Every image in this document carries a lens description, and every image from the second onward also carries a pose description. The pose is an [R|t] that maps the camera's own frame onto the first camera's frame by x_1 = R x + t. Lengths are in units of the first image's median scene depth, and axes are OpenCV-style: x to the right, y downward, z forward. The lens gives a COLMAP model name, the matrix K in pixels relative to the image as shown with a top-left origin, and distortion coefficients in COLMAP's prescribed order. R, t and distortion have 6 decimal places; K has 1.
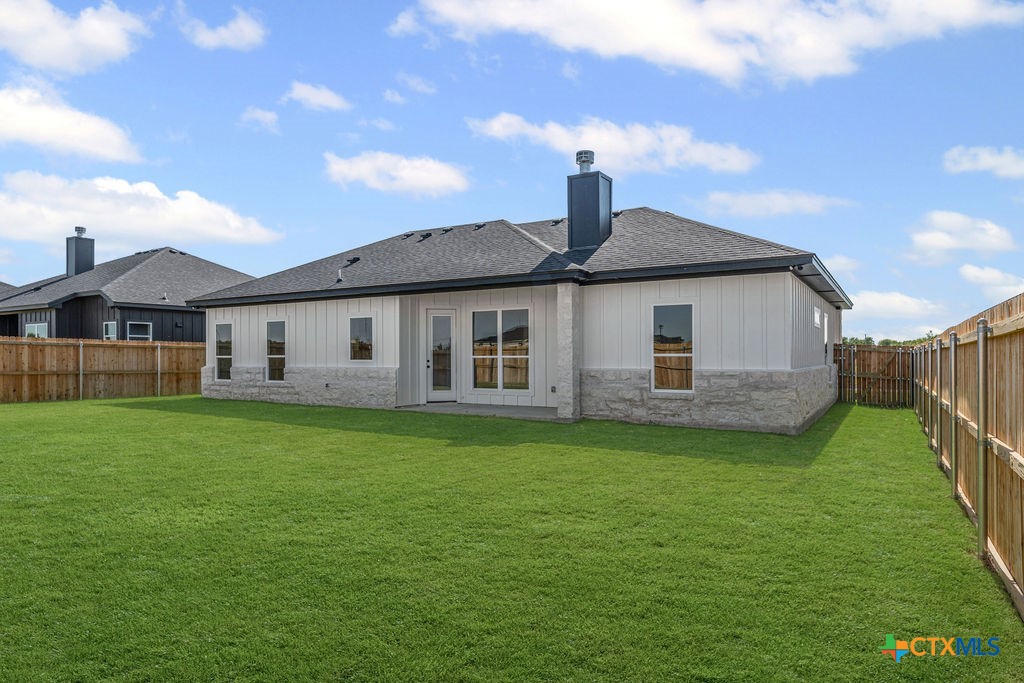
lens RADIAL K [[638.7, 0, 511.7], [0, 638.7, 347.8], [0, 0, 1]] dist [-0.010190, -0.000856]
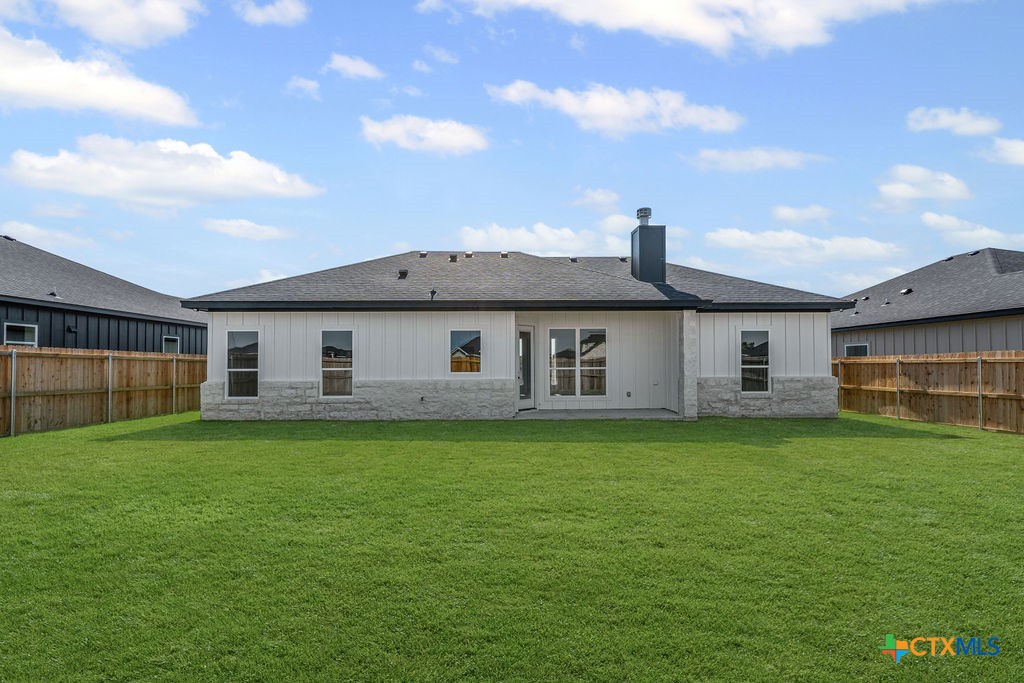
lens RADIAL K [[476.7, 0, 511.8], [0, 476.7, 341.8], [0, 0, 1]] dist [-0.004185, -0.000620]
pose [[0.837139, 0.024039, 0.546461, -0.578232], [-0.003790, 0.999265, -0.038152, -0.000584], [-0.546976, 0.029867, 0.836615, 0.320201]]
